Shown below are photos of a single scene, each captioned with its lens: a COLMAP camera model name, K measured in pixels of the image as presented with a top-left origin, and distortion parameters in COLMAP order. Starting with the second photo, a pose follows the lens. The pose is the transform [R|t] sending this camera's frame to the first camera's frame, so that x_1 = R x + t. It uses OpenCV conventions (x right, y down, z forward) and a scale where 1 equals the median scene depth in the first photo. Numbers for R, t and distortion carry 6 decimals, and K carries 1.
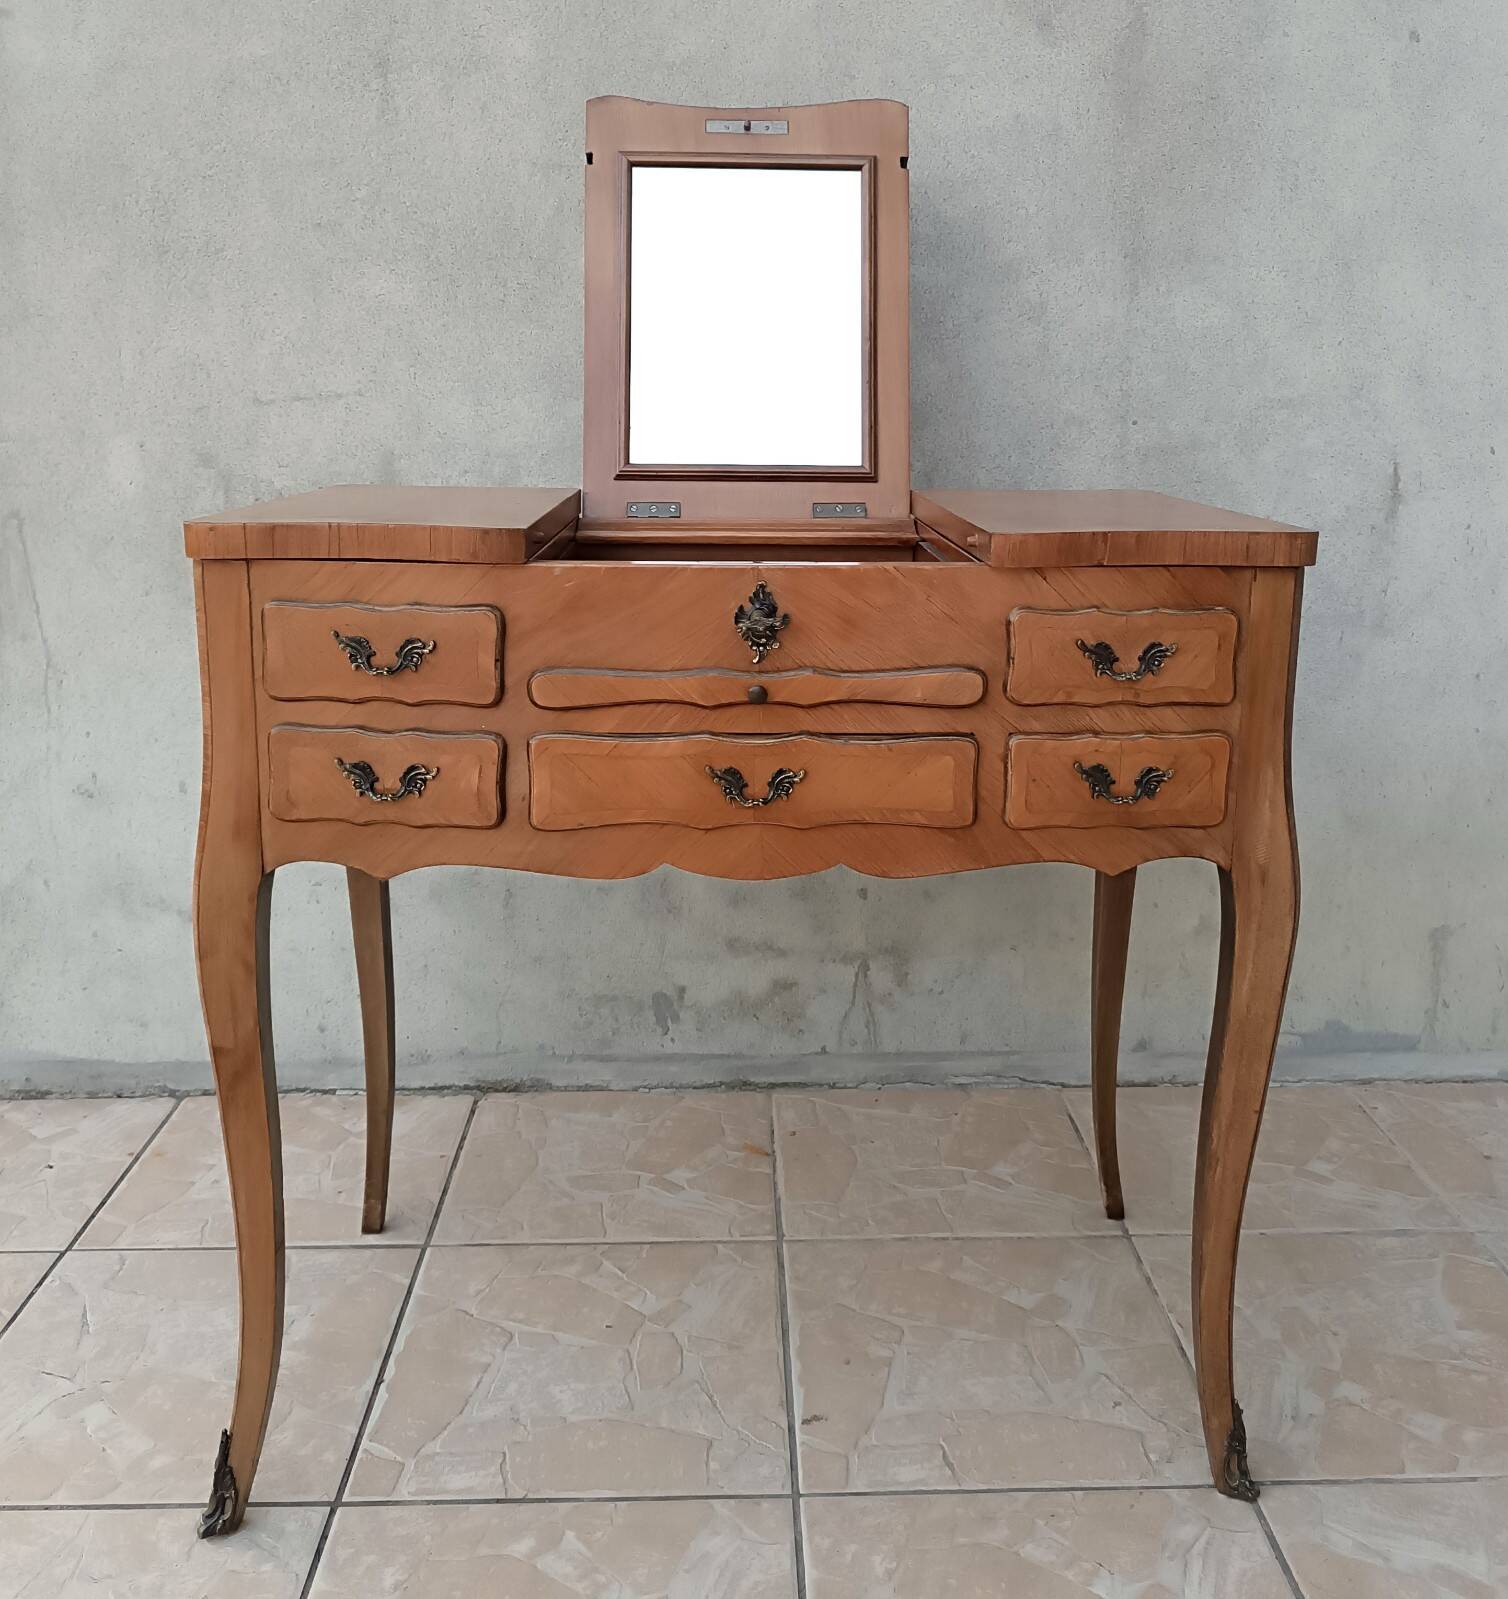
lens RADIAL K [[1517.3, 0, 780.6], [0, 1517.3, 655.5], [0, 0, 1]] dist [-0.006962, 0.000000]
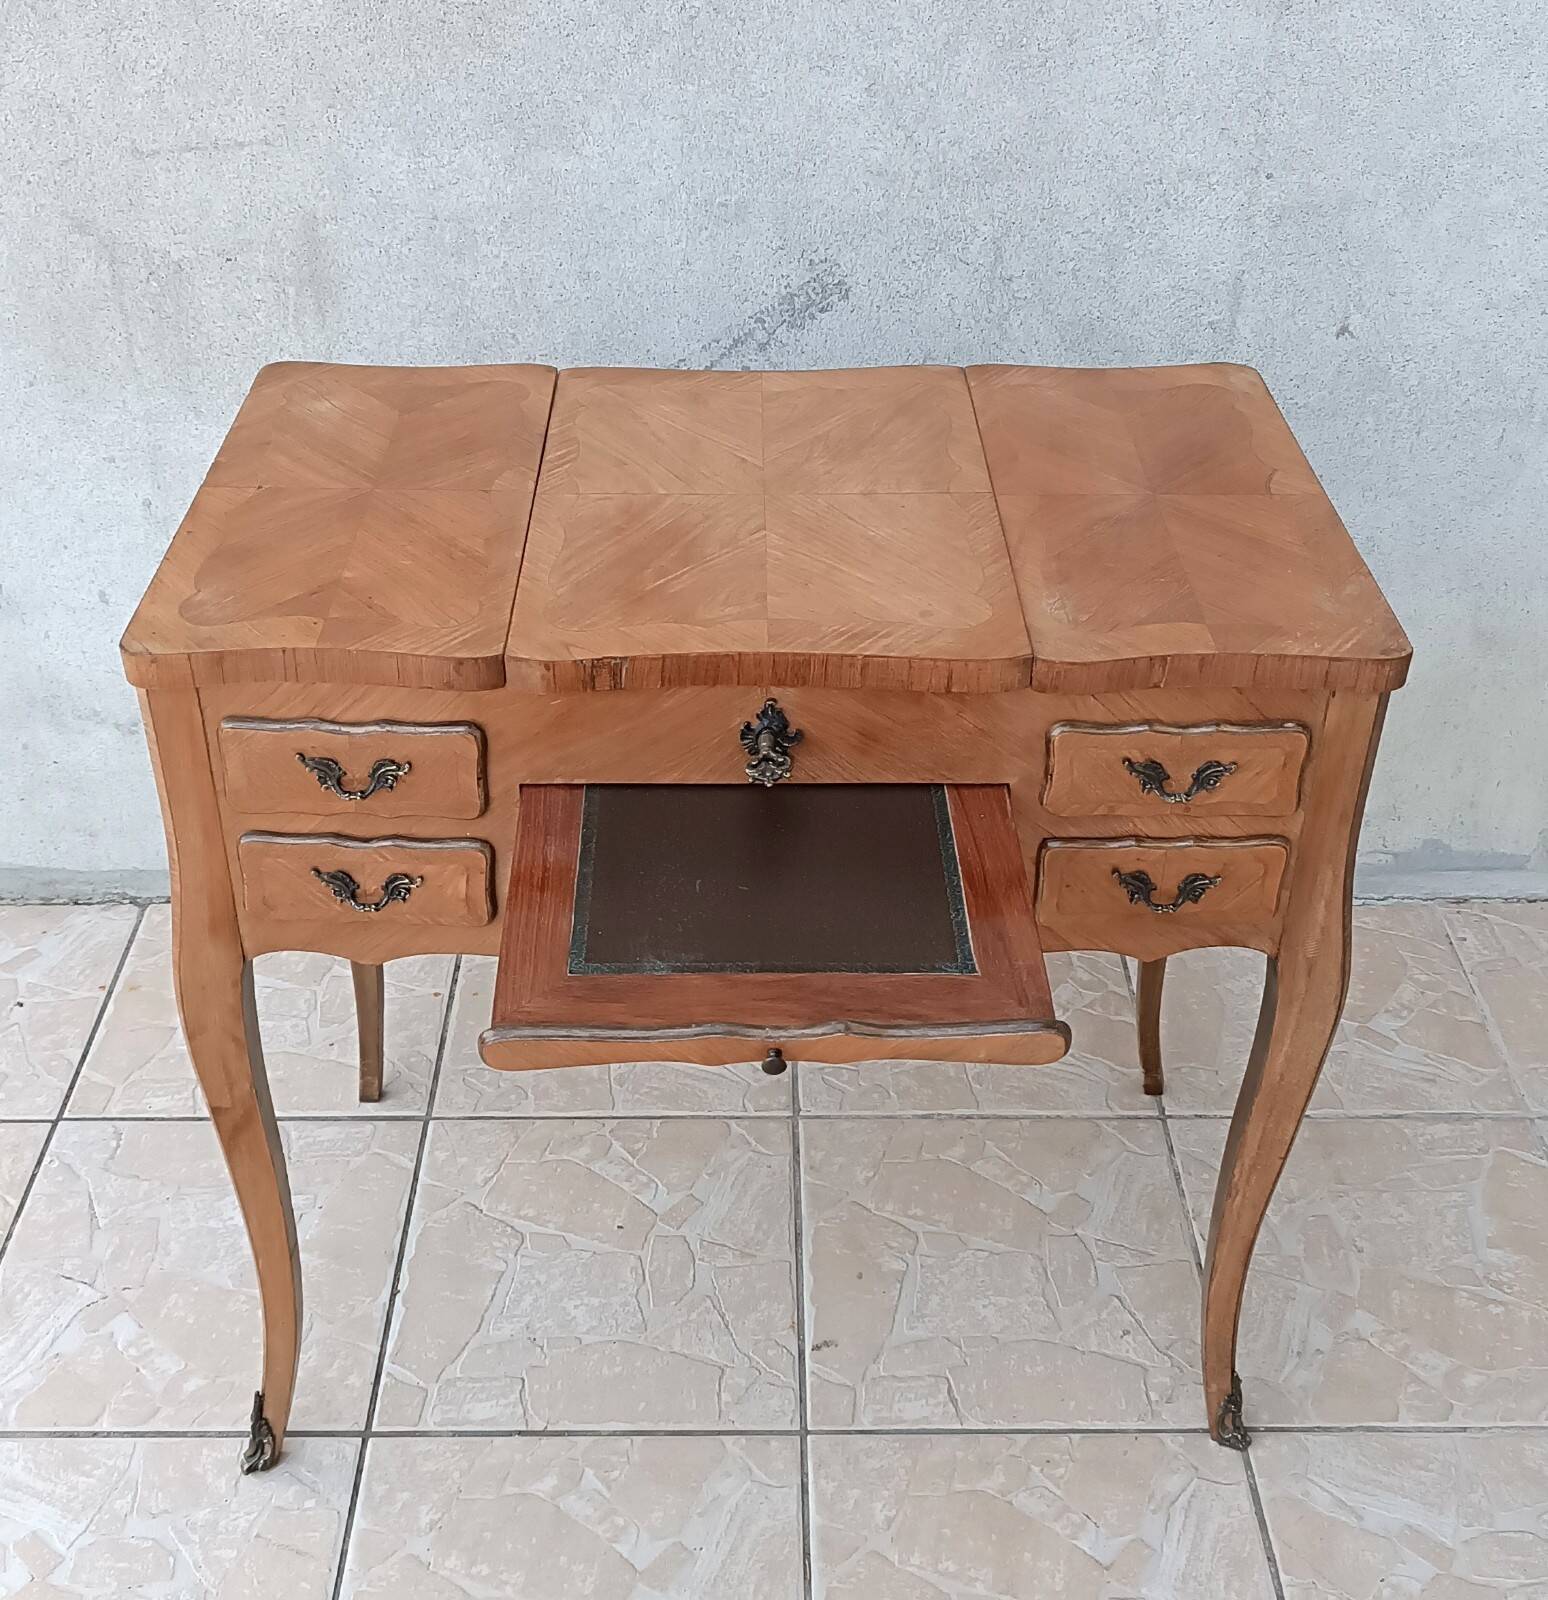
lens RADIAL K [[1979.9, 0, 768.8], [0, 1979.9, 723.8], [0, 0, 1]] dist [0.004582, 0.000000]
pose [[0.999569, 0.014509, -0.025537, 0.012617], [-0.003147, 0.917365, 0.398035, -0.398063], [0.029202, -0.397783, 0.917015, -0.054141]]
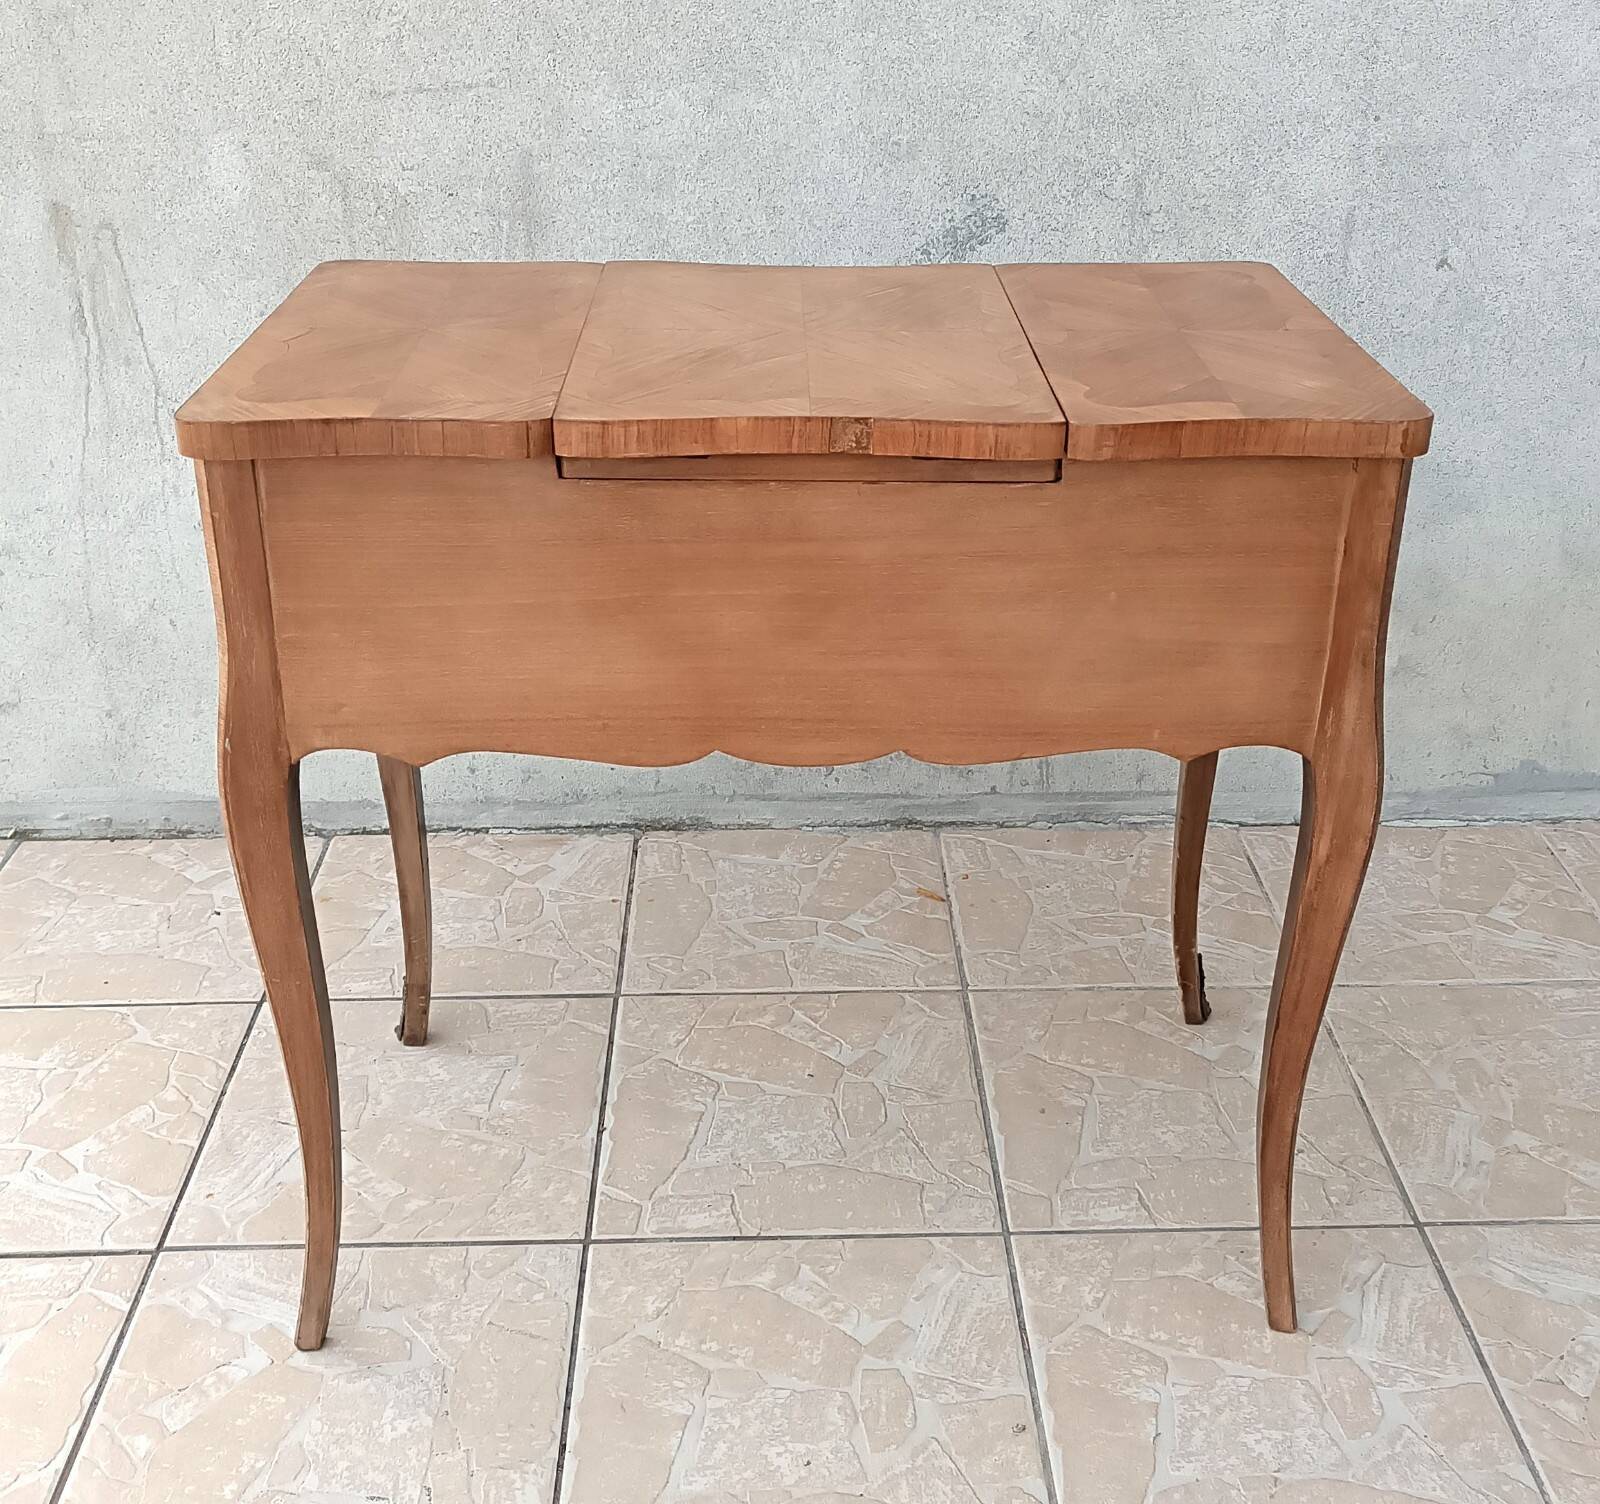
lens RADIAL K [[1867.6, 0, 845.1], [0, 1867.6, 703.2], [0, 0, 1]] dist [0.008535, 0.000000]
pose [[0.999973, 0.002925, 0.006741, -0.105894], [-0.004664, 0.961546, 0.274605, -0.165708], [-0.005678, -0.274629, 0.961533, -0.172426]]
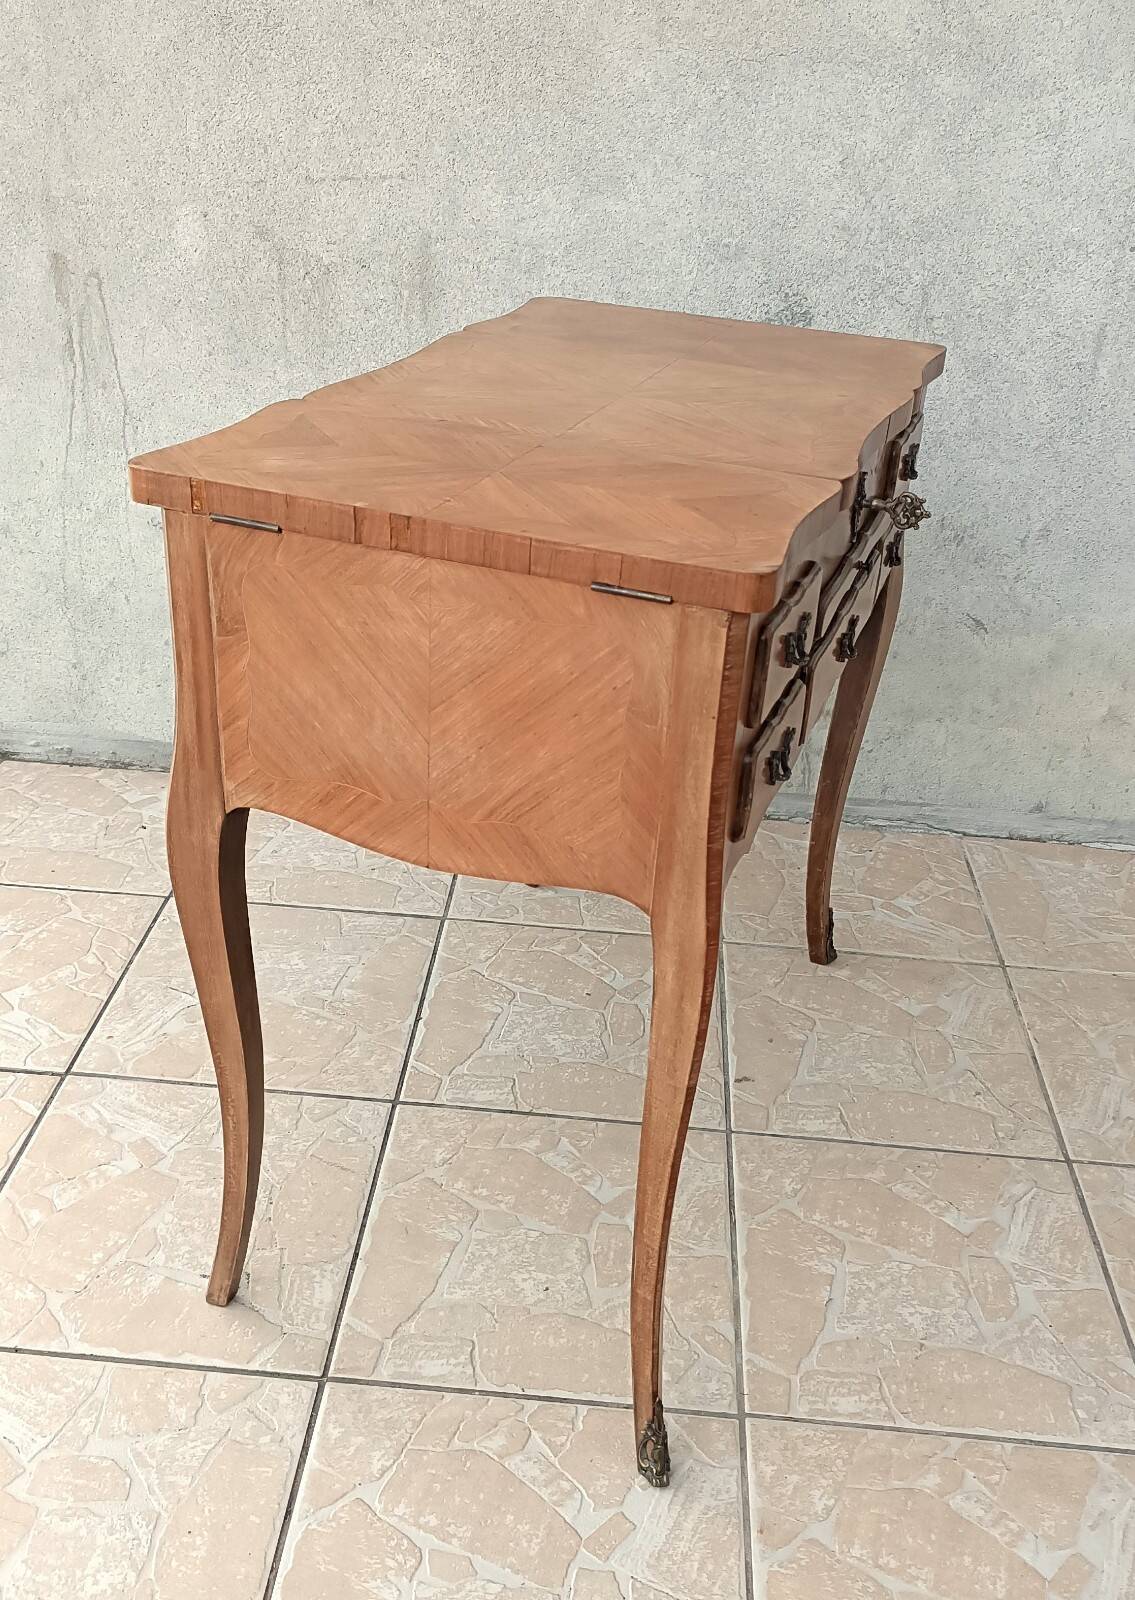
lens RADIAL K [[1472.4, 0, 568.8], [0, 1472.4, 798.3], [0, 0, 1]] dist [0.013100, 0.000000]
pose [[0.993417, 0.091542, -0.068862, -0.062543], [-0.065197, 0.946122, 0.317178, -0.124586], [0.094187, -0.310601, 0.945863, -0.153830]]
